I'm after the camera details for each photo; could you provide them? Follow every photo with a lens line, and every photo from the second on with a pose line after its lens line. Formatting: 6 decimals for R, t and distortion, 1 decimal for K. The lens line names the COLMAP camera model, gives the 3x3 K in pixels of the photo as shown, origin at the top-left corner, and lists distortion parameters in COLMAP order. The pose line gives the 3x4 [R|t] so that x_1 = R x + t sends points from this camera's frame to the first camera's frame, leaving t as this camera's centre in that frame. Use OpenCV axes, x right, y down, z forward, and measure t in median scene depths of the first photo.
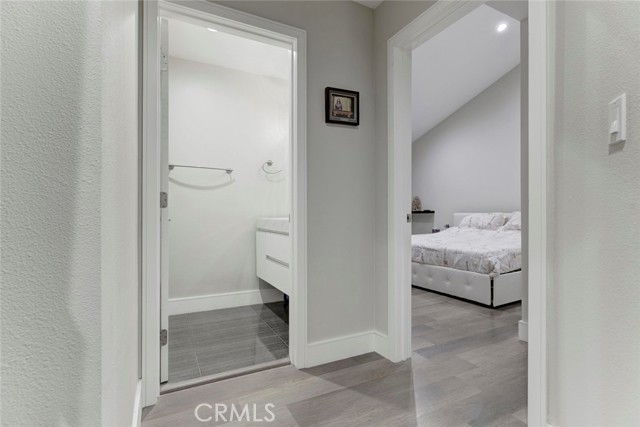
lens RADIAL K [[307.9, 0, 336.1], [0, 307.9, 218.3], [0, 0, 1]] dist [0.002499, -0.002564]
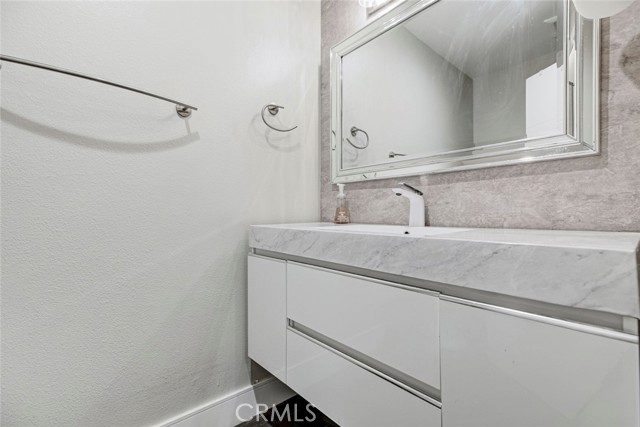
lens RADIAL K [[307.9, 0, 346.7], [0, 307.9, 216.4], [0, 0, 1]] dist [0.002499, -0.002564]
pose [[0.974176, 0.006169, 0.225704, -0.221336], [-0.002496, 0.999860, -0.016551, -0.006711], [-0.225775, 0.015560, 0.974055, 0.536364]]
